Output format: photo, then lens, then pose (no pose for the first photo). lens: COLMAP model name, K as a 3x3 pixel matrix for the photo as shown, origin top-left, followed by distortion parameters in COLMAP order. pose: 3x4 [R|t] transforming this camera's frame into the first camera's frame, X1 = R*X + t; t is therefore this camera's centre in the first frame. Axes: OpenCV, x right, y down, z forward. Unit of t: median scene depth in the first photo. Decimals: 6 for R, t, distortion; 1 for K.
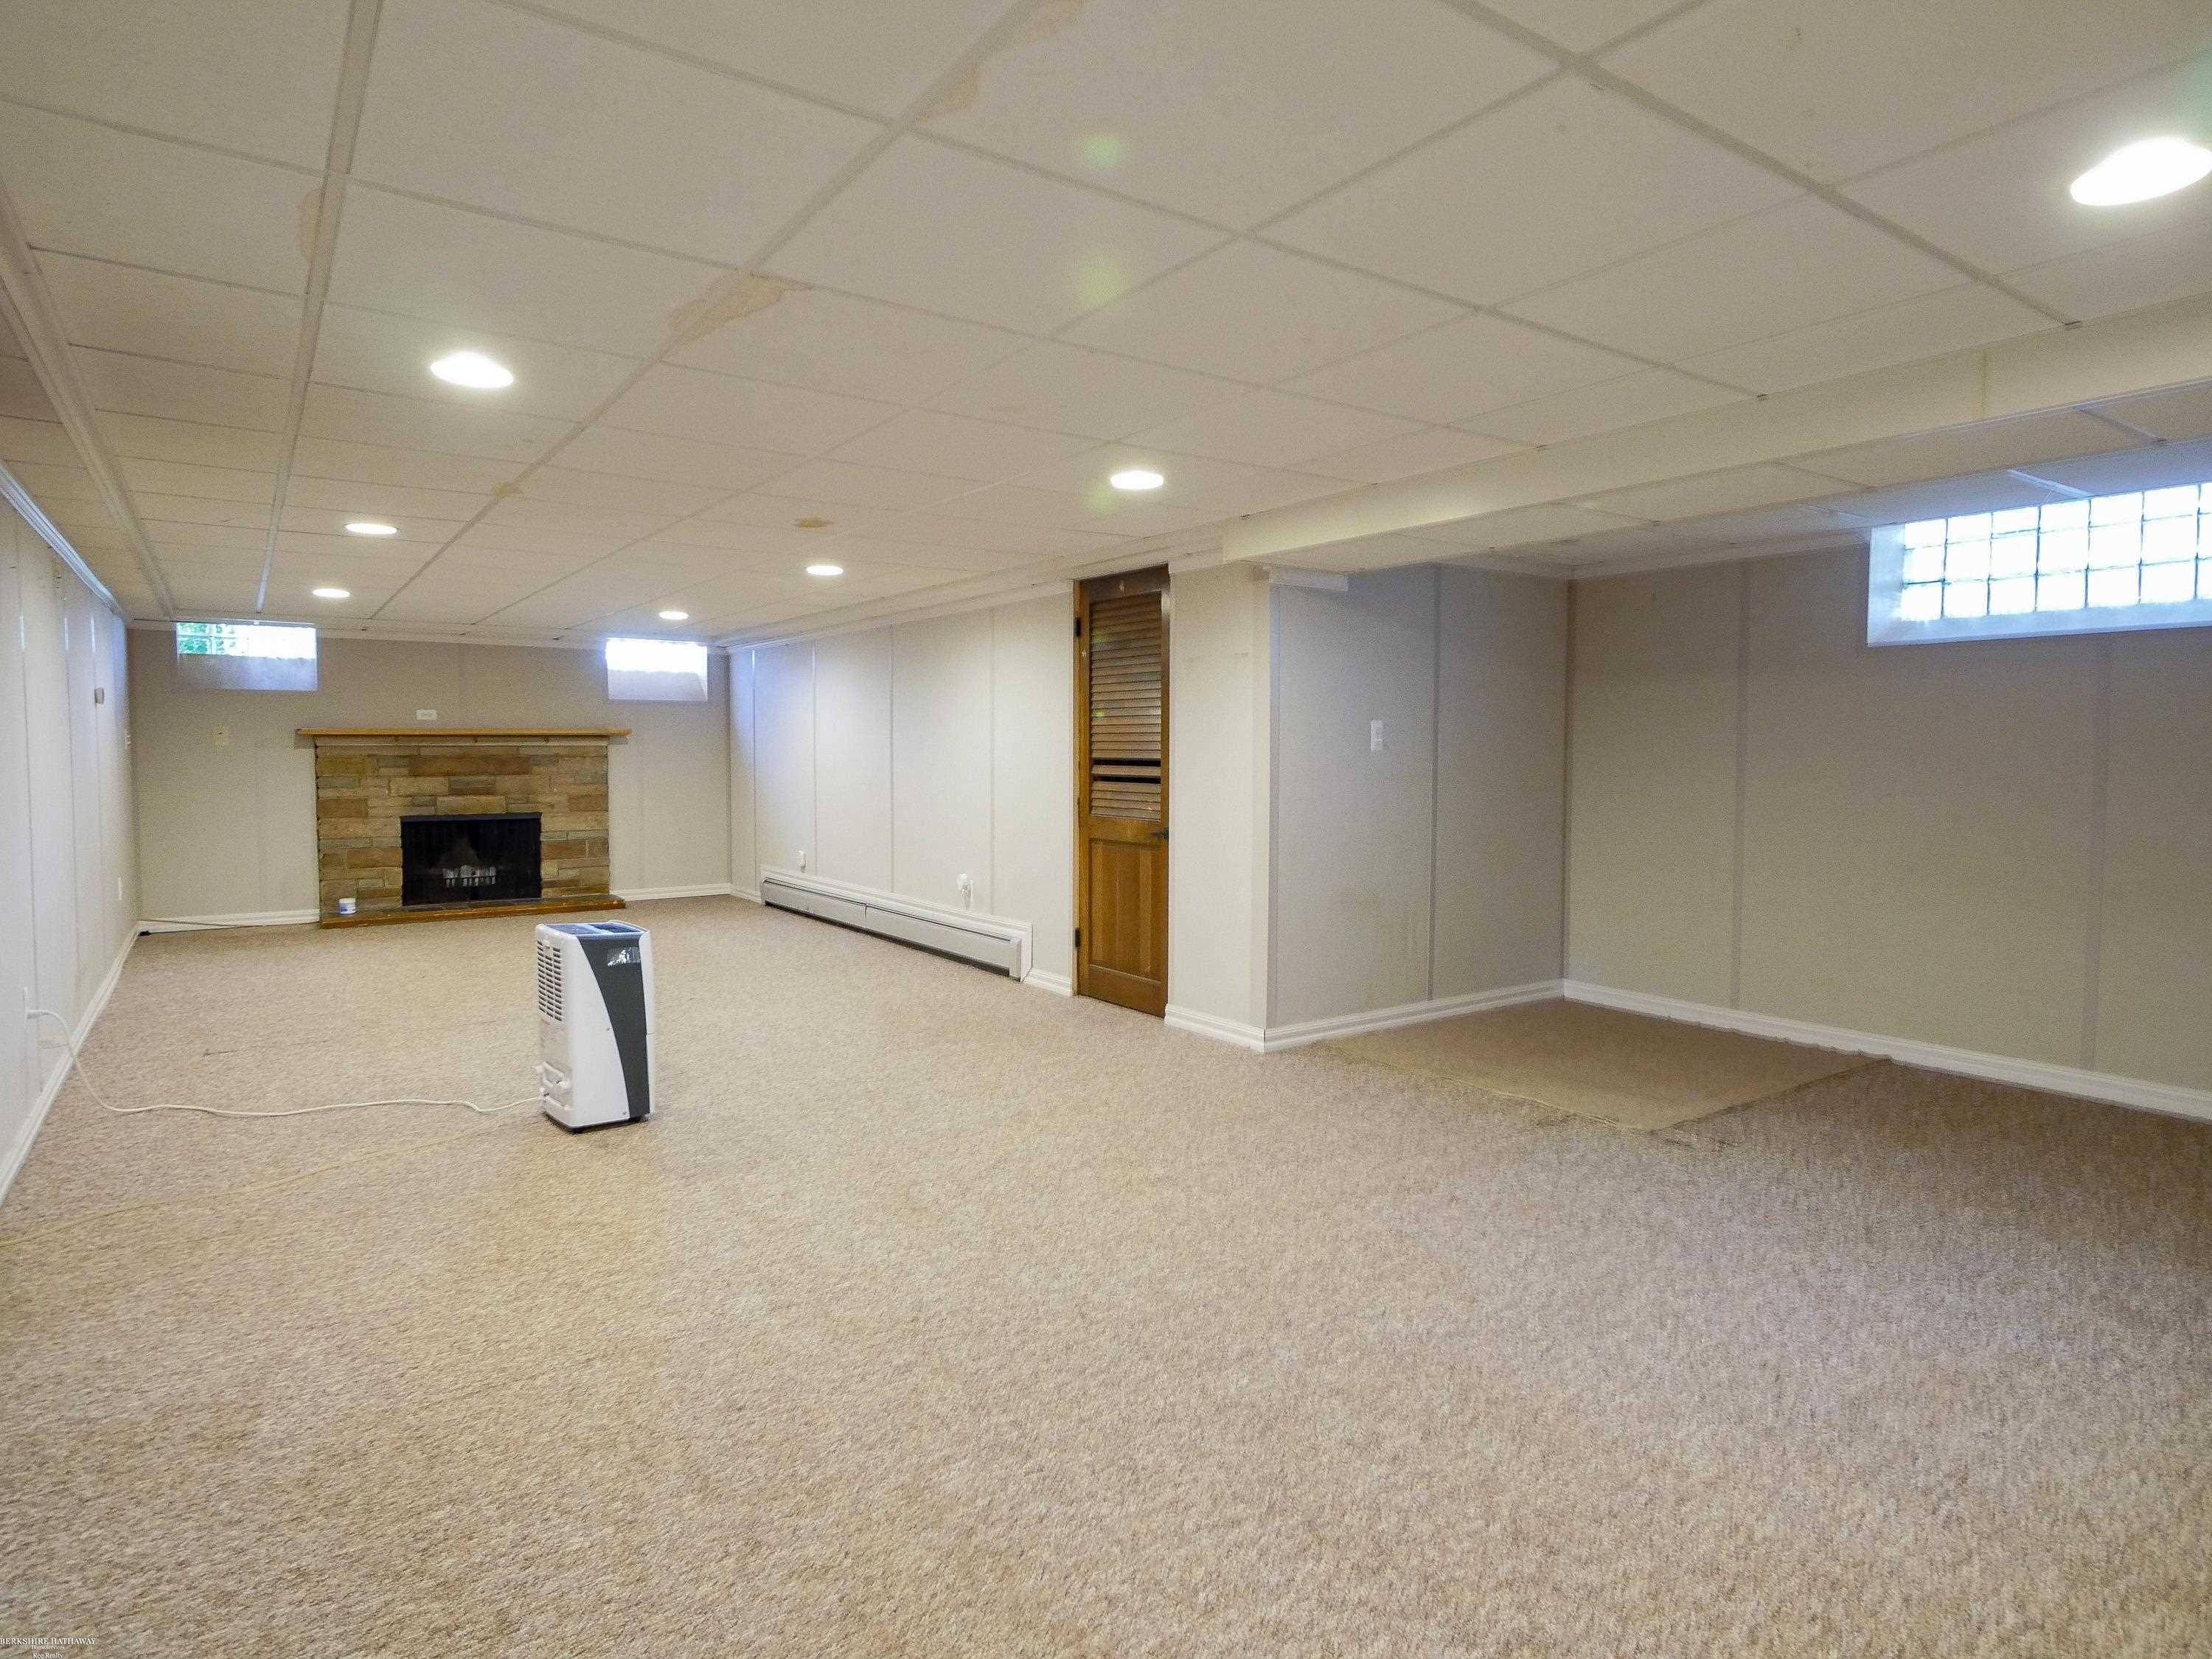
lens RADIAL K [[1245.9, 0, 1100.1], [0, 1245.9, 824.8], [0, 0, 1]] dist [-0.002141, -0.000199]
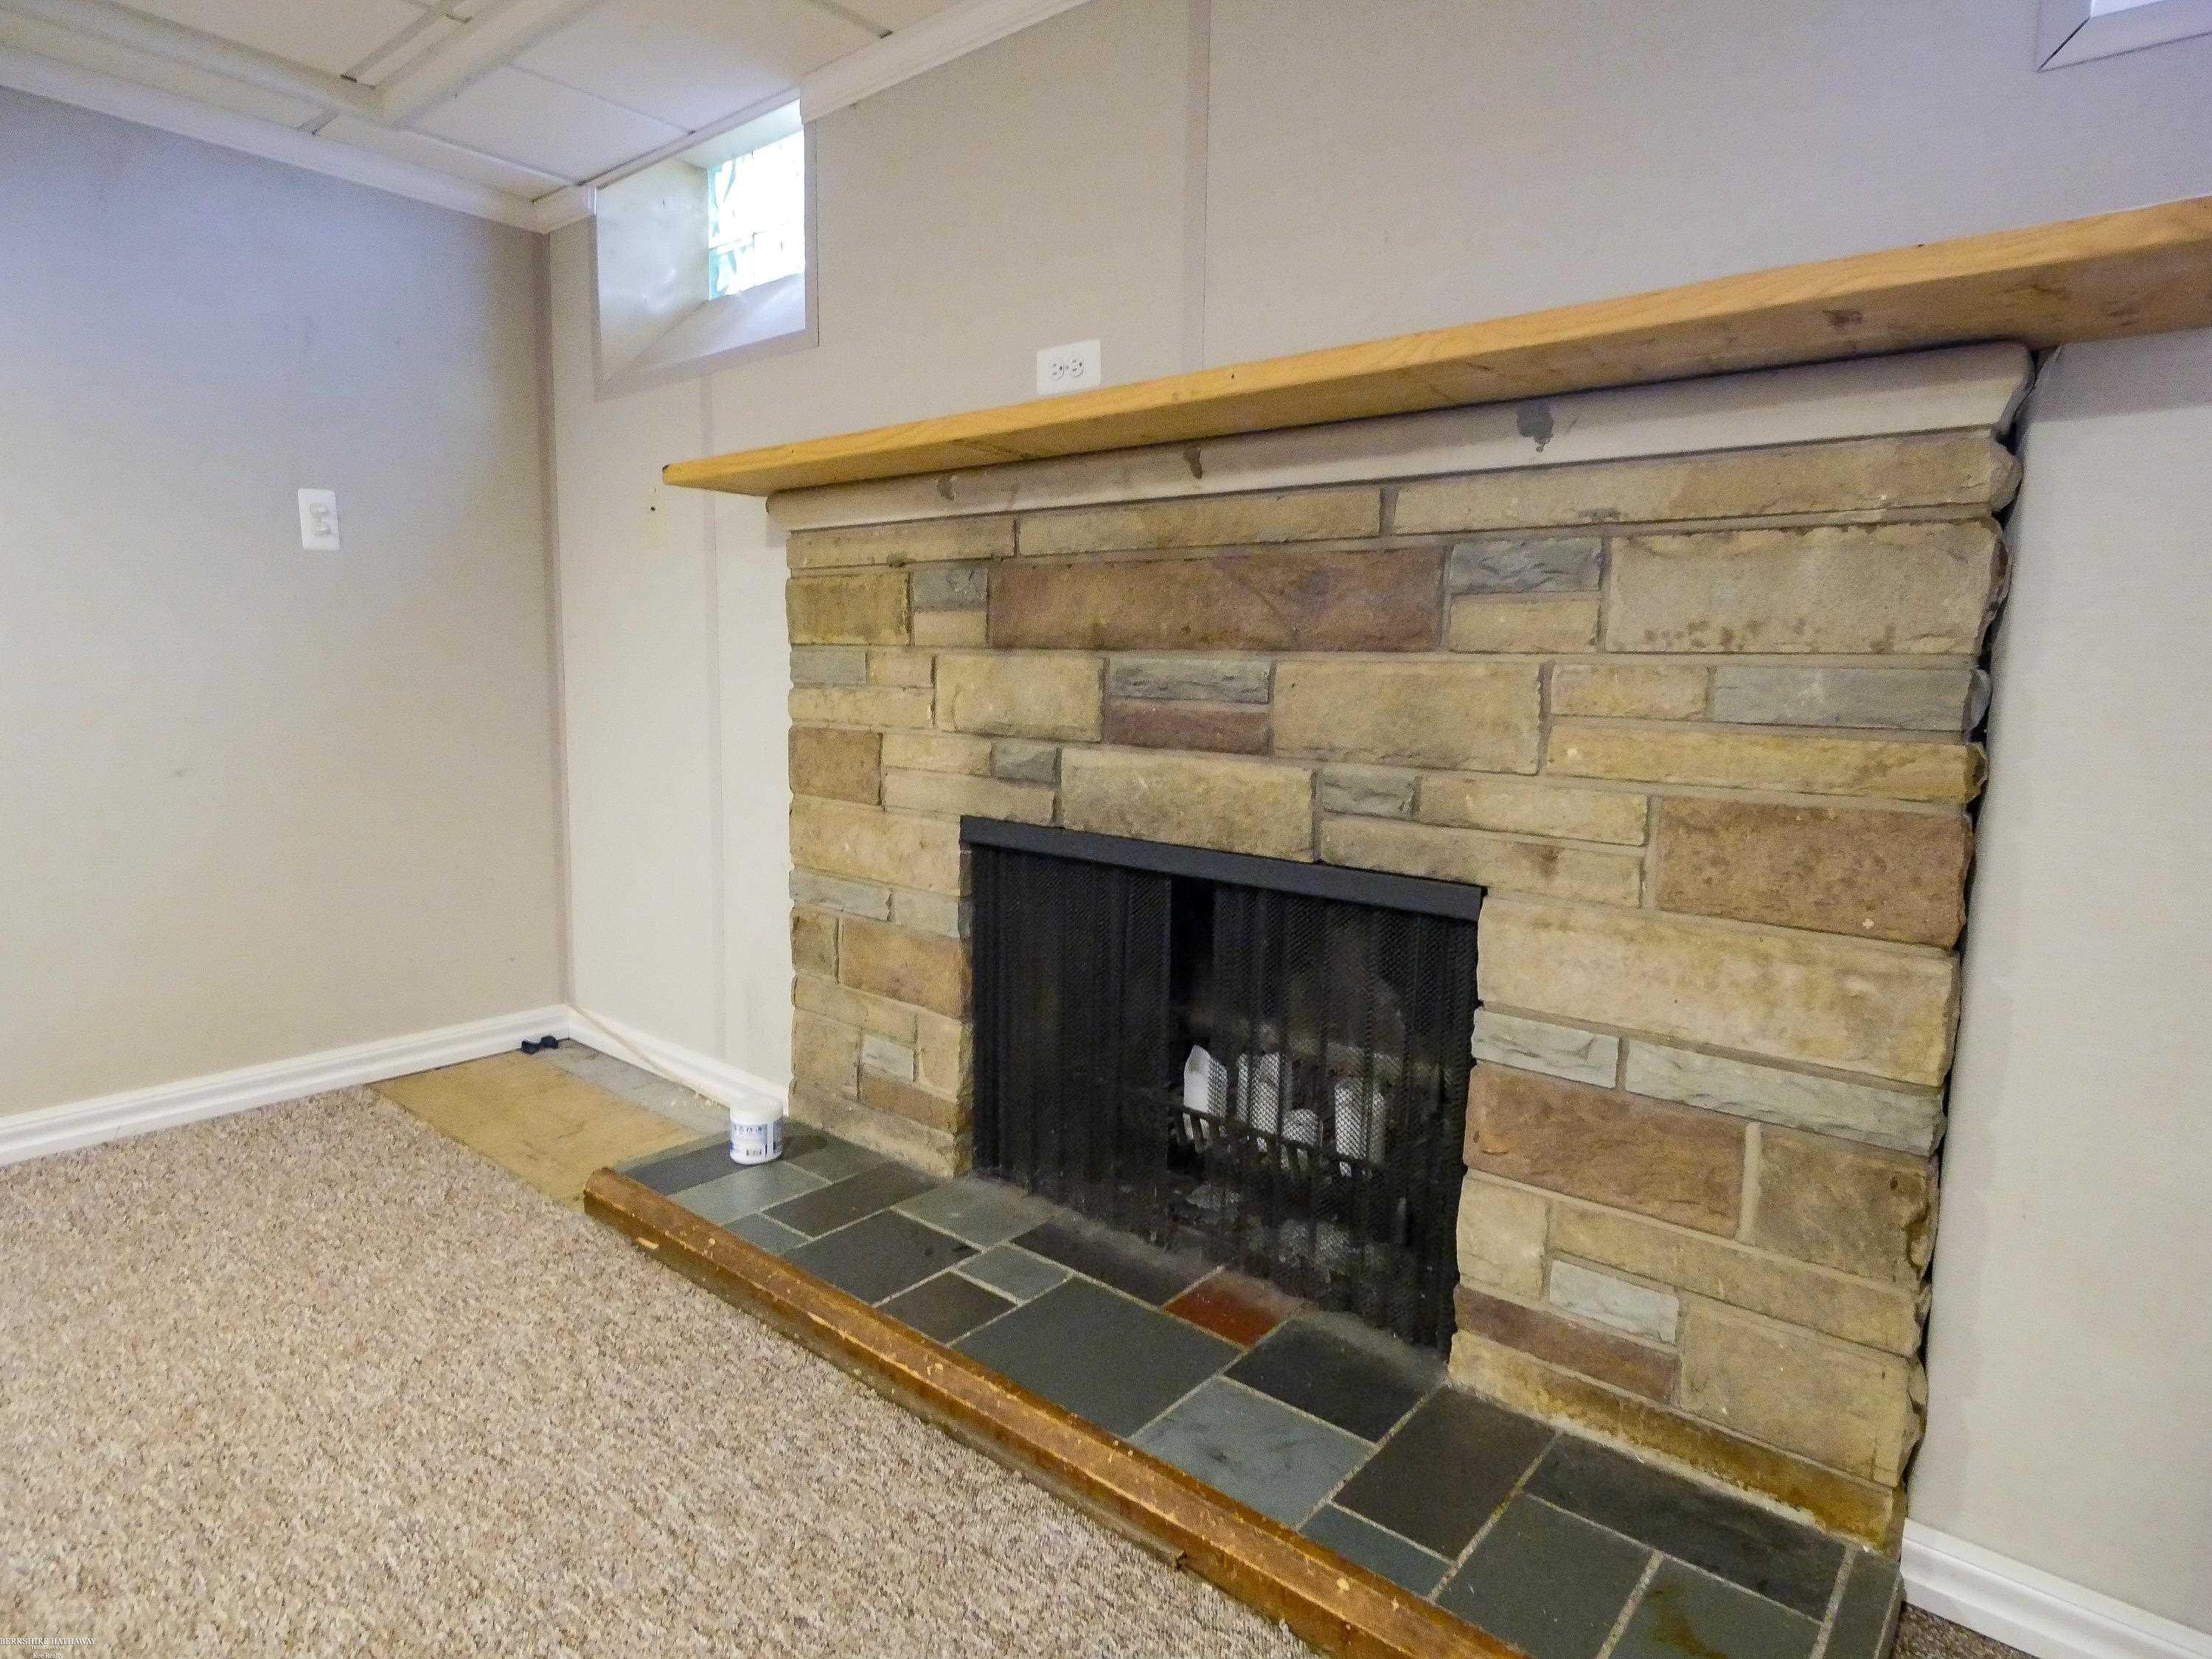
lens RADIAL K [[1256.7, 0, 1099.3], [0, 1256.7, 823.2], [0, 0, 1]] dist [0.005461, 0.000330]
pose [[0.248363, 0.125795, -0.960464, -0.315222], [-0.079220, 0.990848, 0.109290, -0.033315], [0.965422, 0.048945, 0.256055, 0.942420]]
